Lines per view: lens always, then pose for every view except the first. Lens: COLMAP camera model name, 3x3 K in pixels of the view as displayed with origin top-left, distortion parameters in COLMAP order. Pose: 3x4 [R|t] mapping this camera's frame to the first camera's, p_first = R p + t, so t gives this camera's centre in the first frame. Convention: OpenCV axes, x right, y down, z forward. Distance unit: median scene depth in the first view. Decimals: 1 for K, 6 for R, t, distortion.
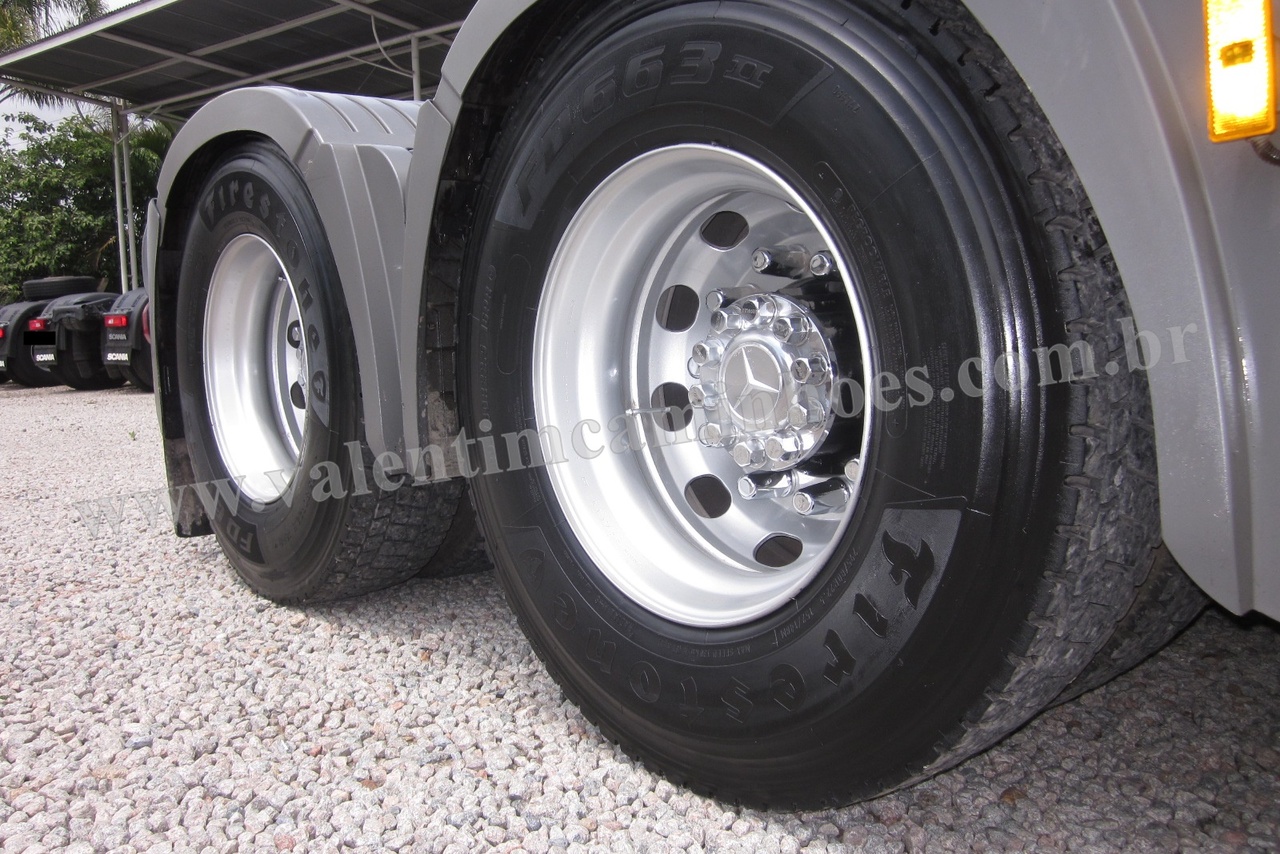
lens RADIAL K [[1051.5, 0, 640.0], [0, 1051.5, 427.0], [0, 0, 1]] dist [-0.047201, 0.015643]
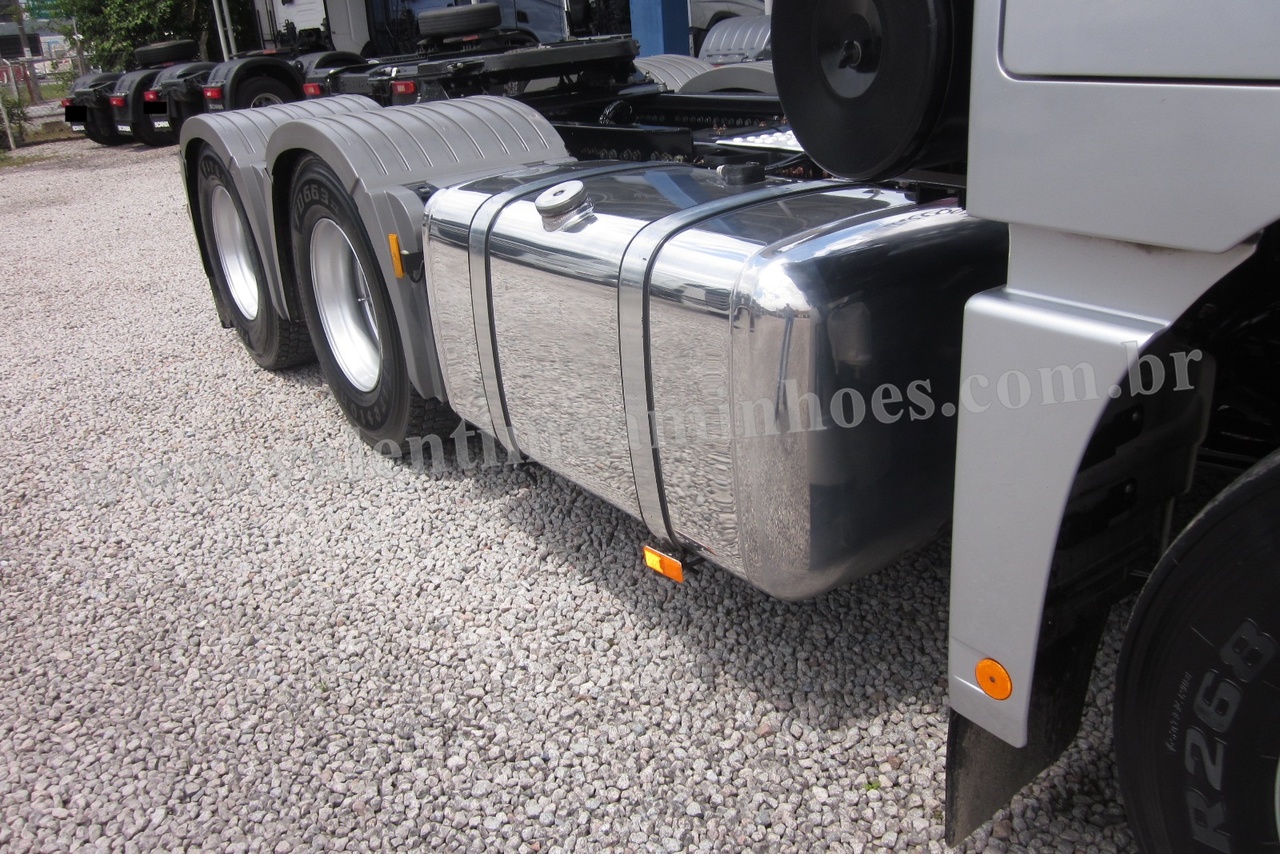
lens RADIAL K [[1051.5, 0, 640.0], [0, 1051.5, 427.0], [0, 0, 1]] dist [-0.047201, 0.015643]
pose [[0.991897, -0.008988, -0.126726, 0.575613], [0.044566, 0.958724, 0.280824, -0.235948], [0.118972, -0.284196, 0.951356, -0.797385]]
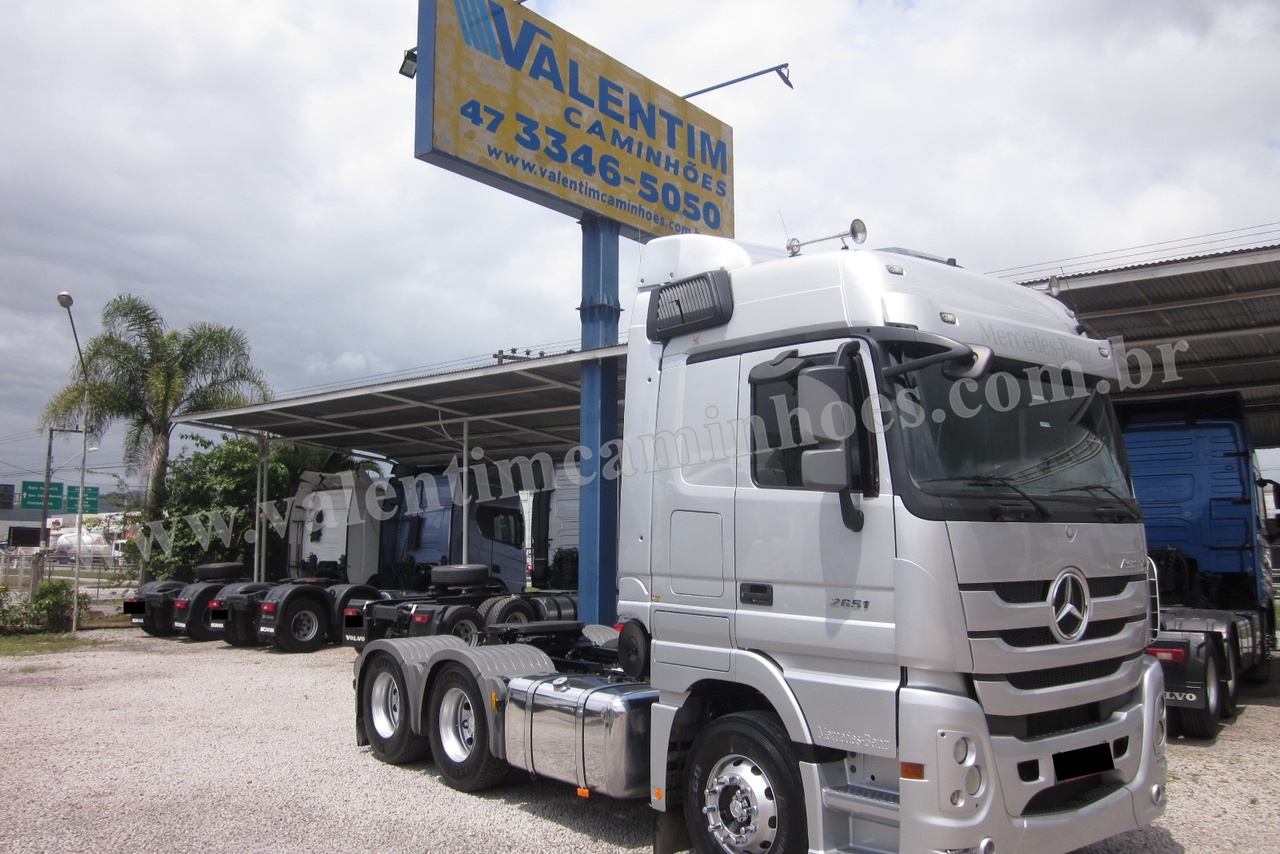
lens RADIAL K [[1051.5, 0, 640.0], [0, 1051.5, 427.0], [0, 0, 1]] dist [-0.047201, 0.015643]
pose [[0.998030, 0.013356, -0.061307, 0.791017], [-0.025769, 0.978127, -0.206407, -0.273860], [0.057209, 0.207580, 0.976544, -2.905880]]
